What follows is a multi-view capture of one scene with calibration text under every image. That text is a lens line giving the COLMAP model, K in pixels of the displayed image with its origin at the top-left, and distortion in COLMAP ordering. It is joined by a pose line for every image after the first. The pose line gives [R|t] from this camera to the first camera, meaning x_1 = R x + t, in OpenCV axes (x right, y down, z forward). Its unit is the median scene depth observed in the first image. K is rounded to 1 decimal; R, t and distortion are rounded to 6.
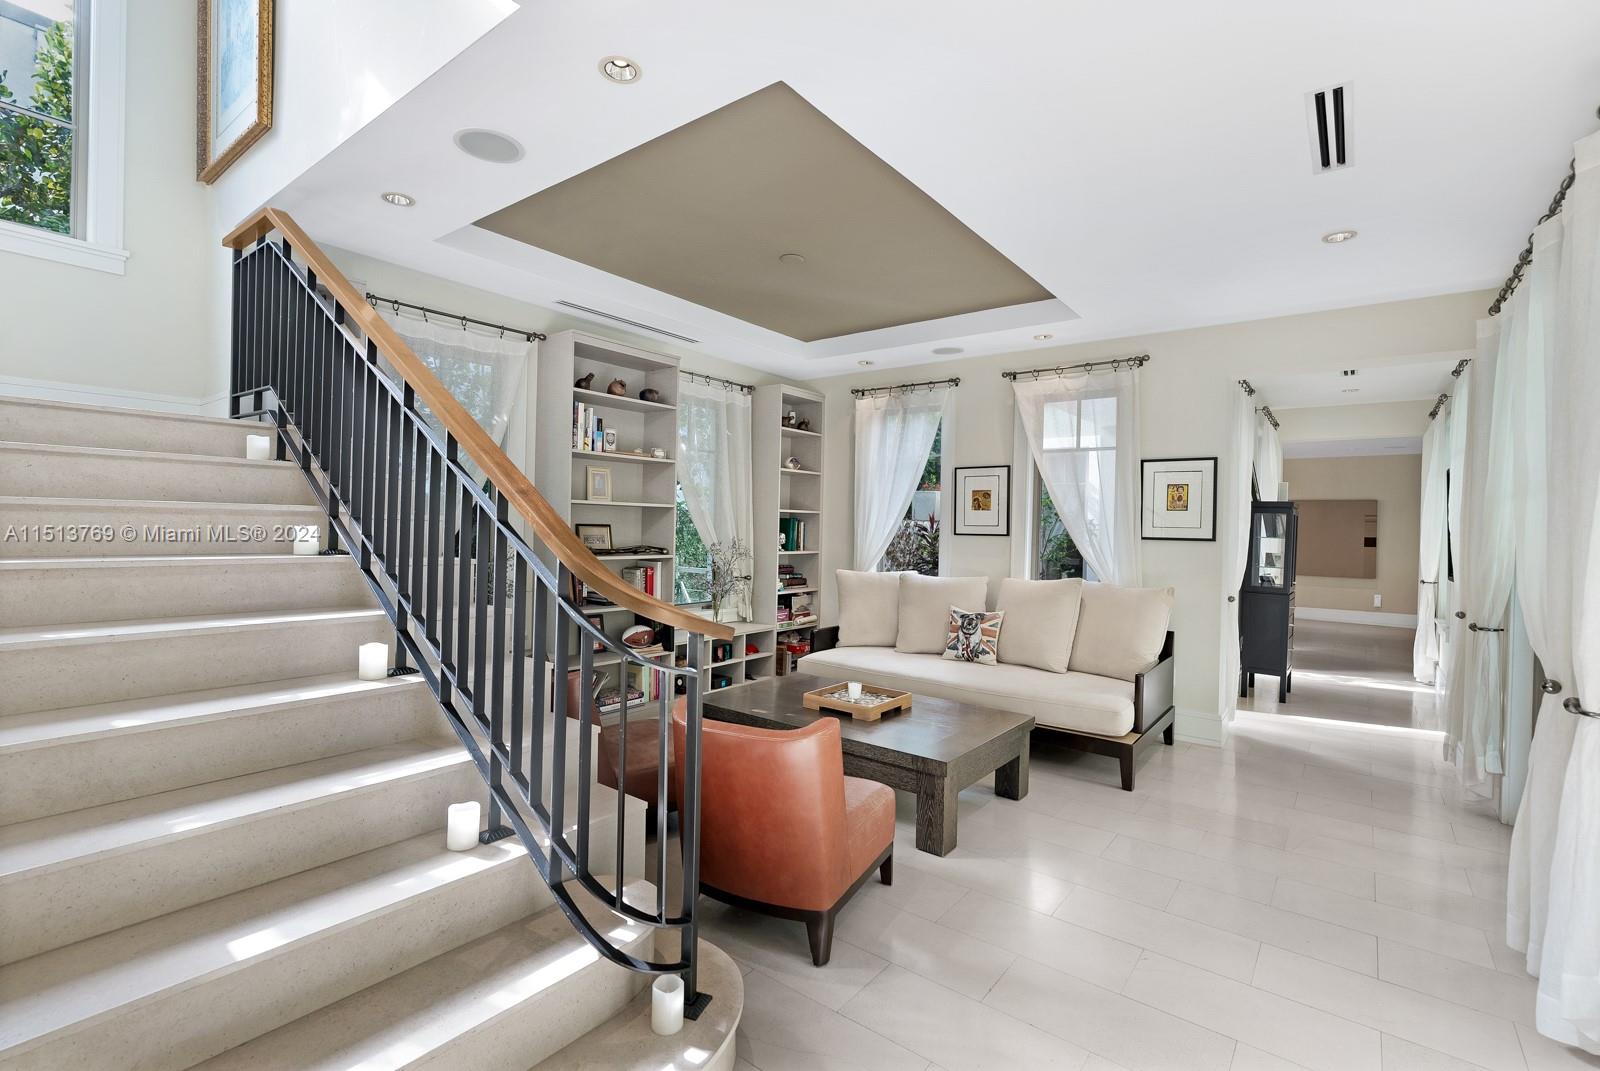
lens RADIAL K [[725.6, 0, 800.0], [0, 725.6, 535.5], [0, 0, 1]] dist [-0.000651, -0.000154]
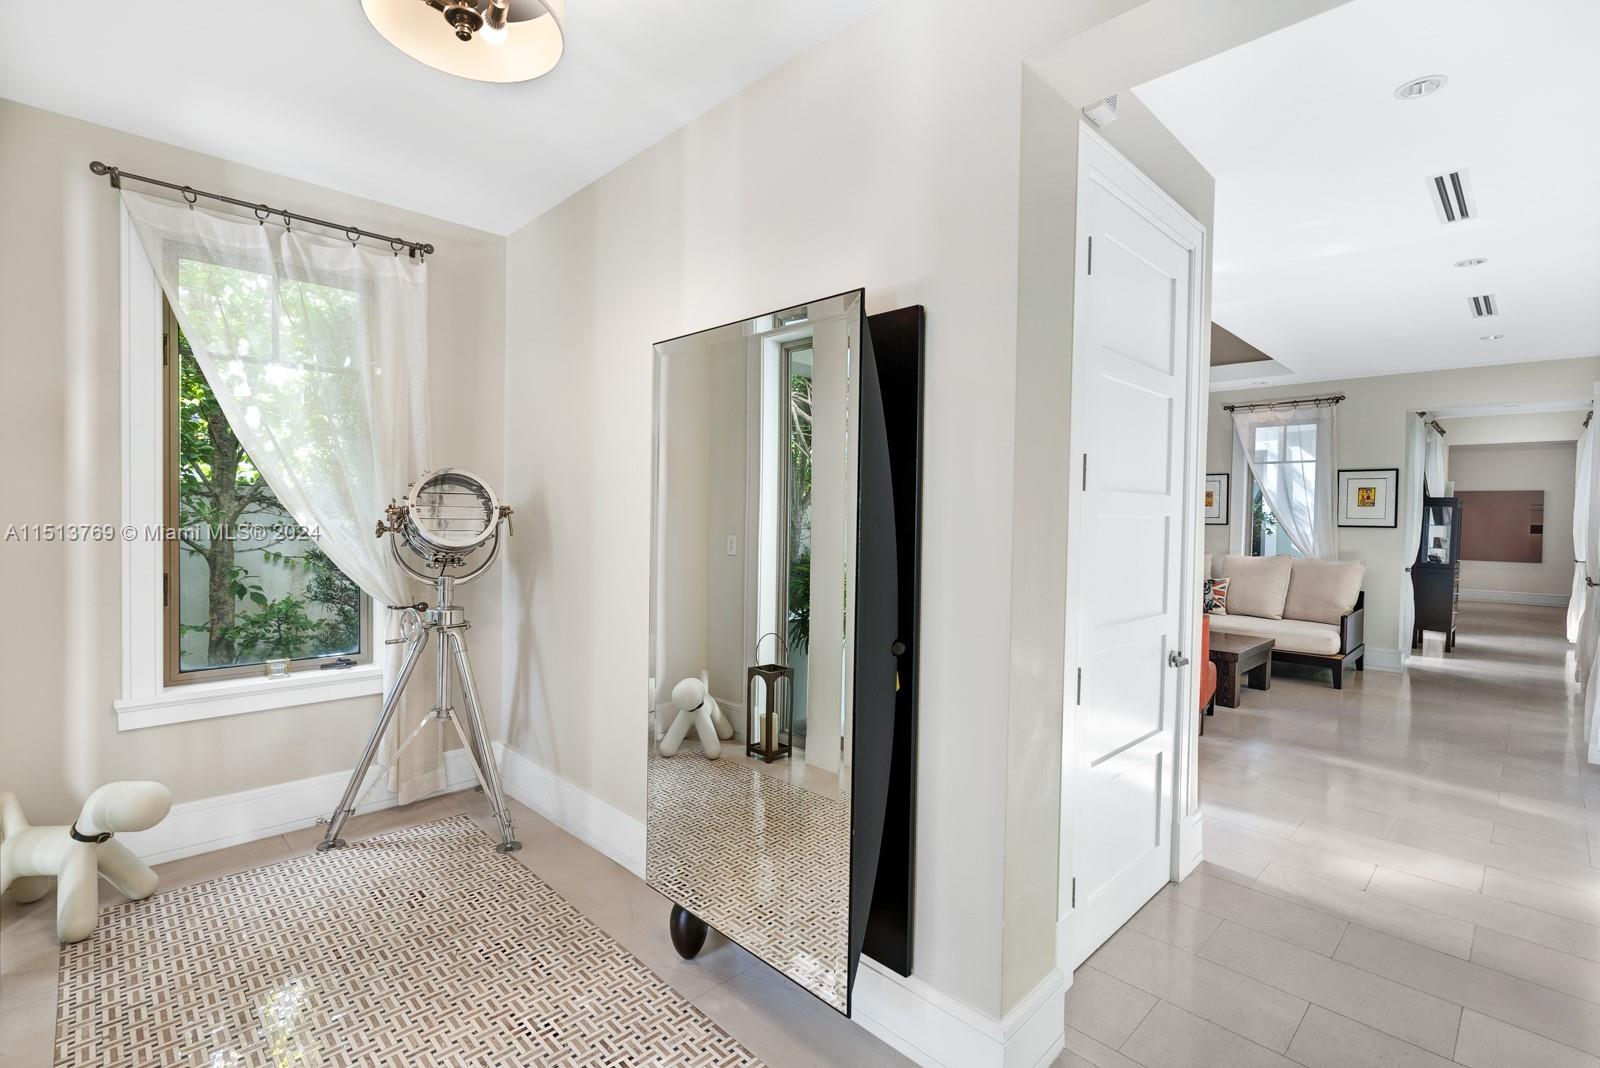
lens RADIAL K [[725.6, 0, 800.0], [0, 725.6, 534.0], [0, 0, 1]] dist [-0.000651, -0.000154]
pose [[0.990284, -0.001791, -0.139046, -0.344625], [0.003510, 0.999920, 0.012115, -0.001589], [0.139013, -0.012485, 0.990212, -0.506138]]
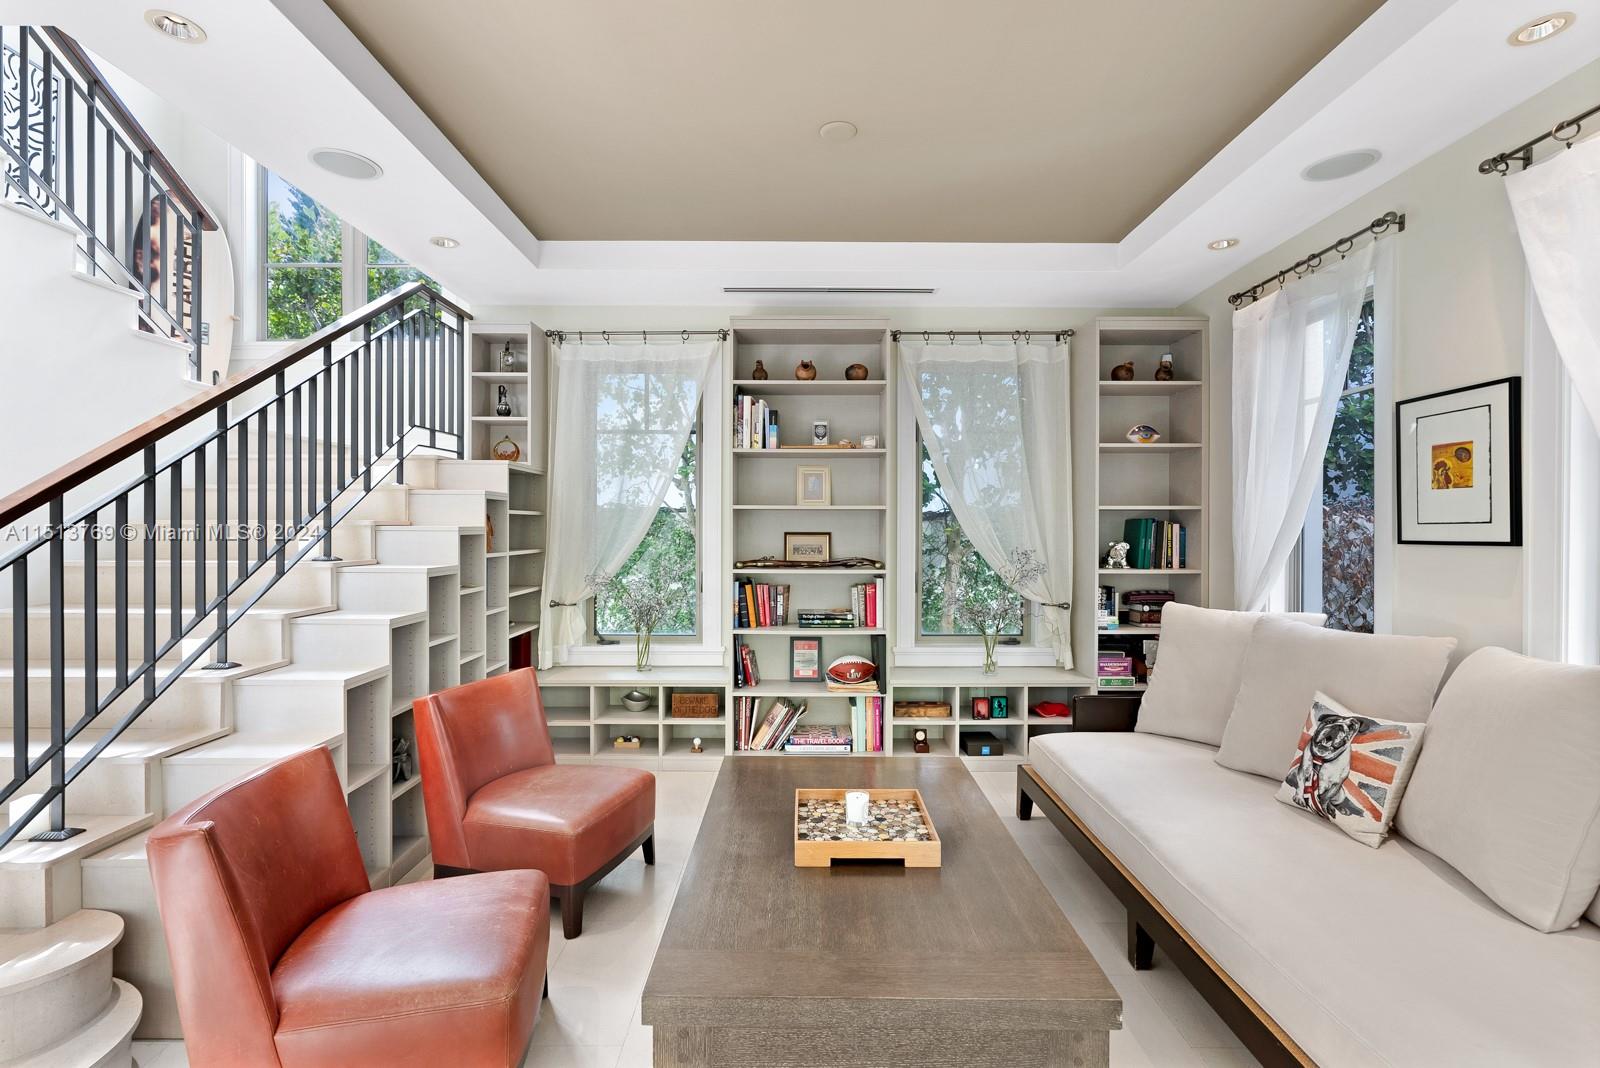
lens RADIAL K [[725.6, 0, 800.0], [0, 725.6, 534.0], [0, 0, 1]] dist [-0.000651, -0.000154]
pose [[0.616792, -0.012660, -0.787025, 0.380809], [0.000320, 0.999875, -0.015833, 0.000317], [0.787126, 0.009514, 0.616718, 0.441497]]
